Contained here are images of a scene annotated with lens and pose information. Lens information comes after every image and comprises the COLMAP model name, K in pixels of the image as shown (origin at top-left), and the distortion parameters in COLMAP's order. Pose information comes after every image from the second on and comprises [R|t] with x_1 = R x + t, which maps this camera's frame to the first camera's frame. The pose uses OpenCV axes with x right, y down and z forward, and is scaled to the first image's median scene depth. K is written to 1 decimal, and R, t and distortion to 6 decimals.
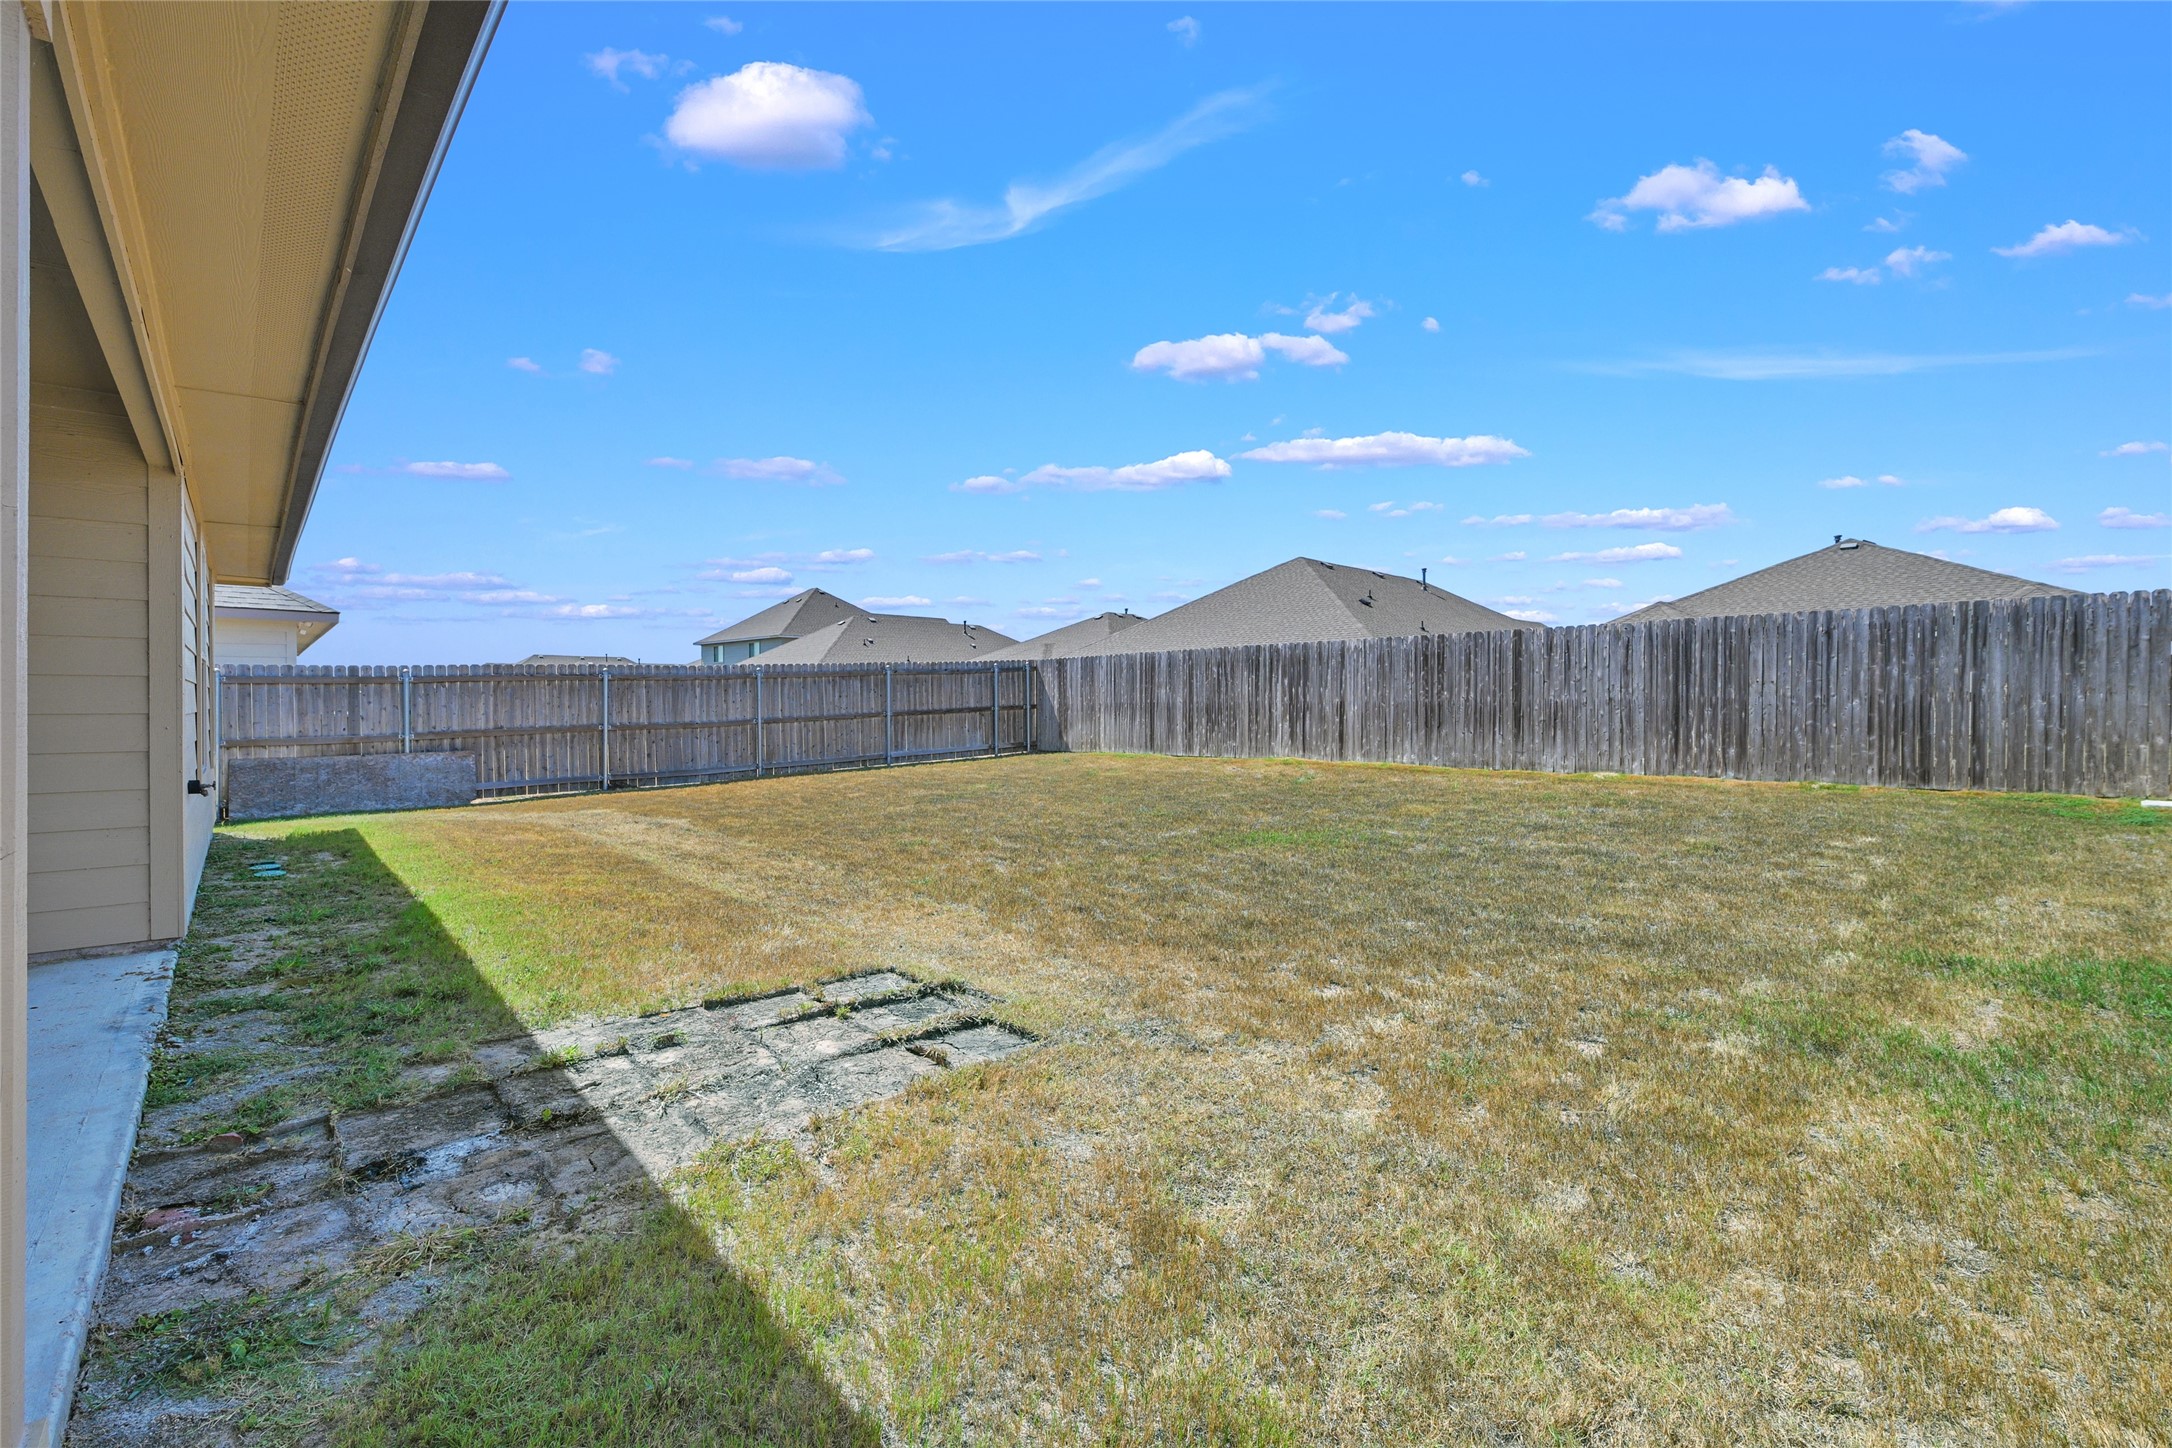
lens RADIAL K [[980.8, 0, 1086.7], [0, 980.8, 721.6], [0, 0, 1]] dist [-0.000169, -0.000118]
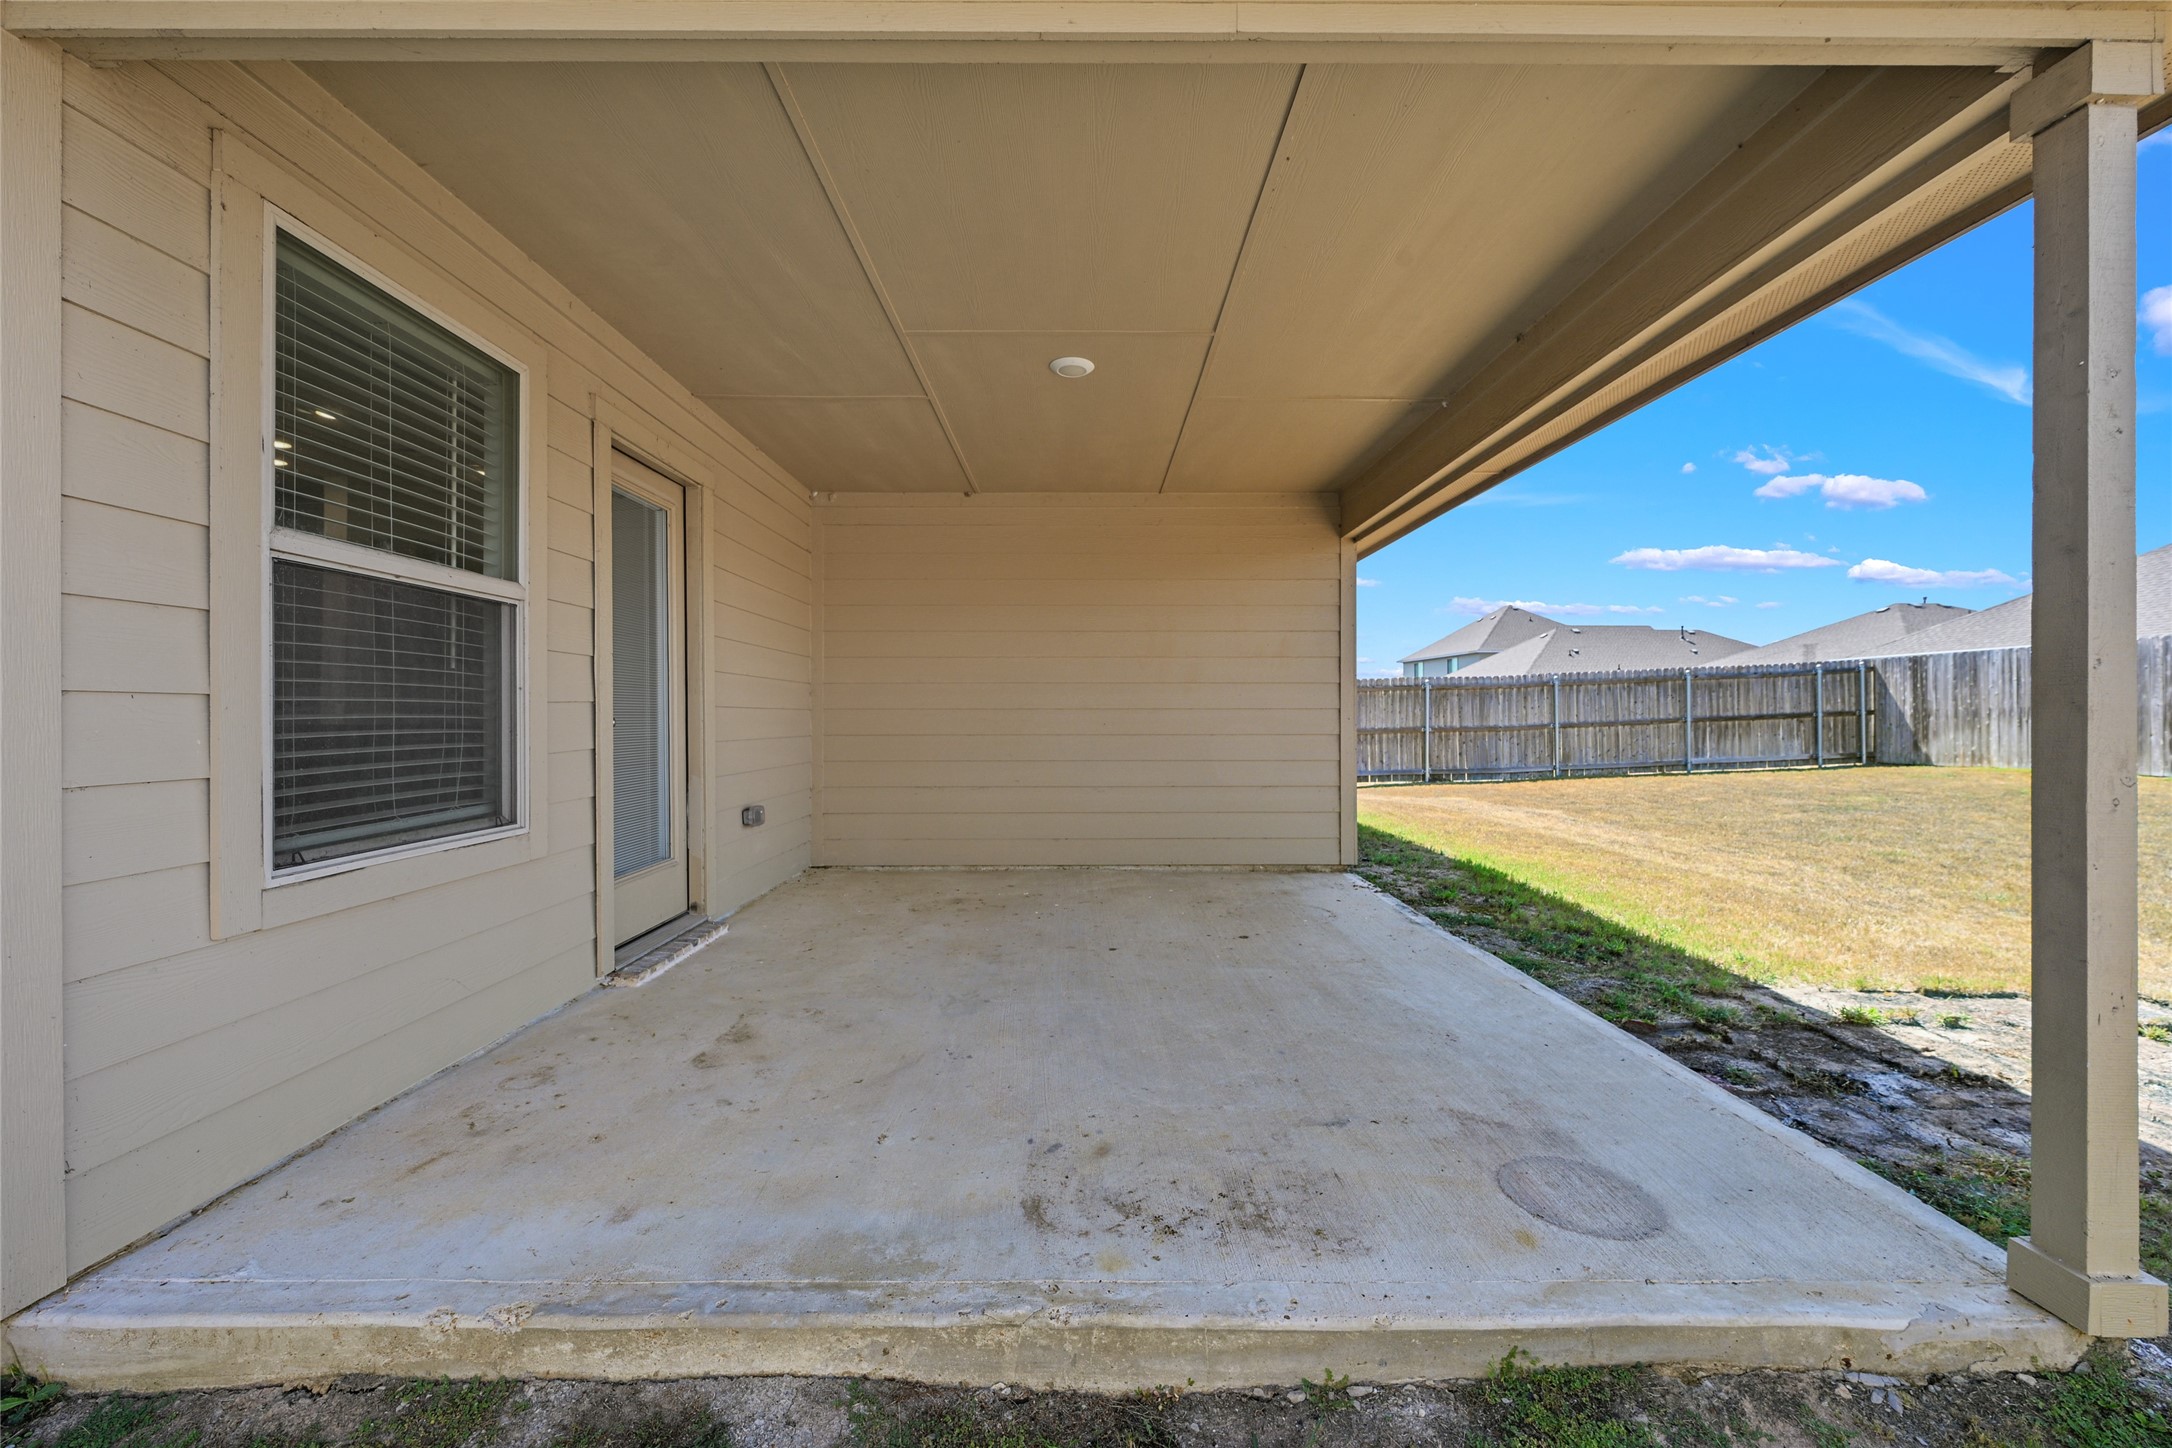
lens RADIAL K [[858.4, 0, 1082.4], [0, 858.4, 717.0], [0, 0, 1]] dist [0.000839, 0.000087]
pose [[0.752166, 0.000345, -0.658974, -0.090721], [-0.010164, 0.999887, -0.011079, 0.005022], [0.658895, 0.015031, 0.752084, -0.047026]]
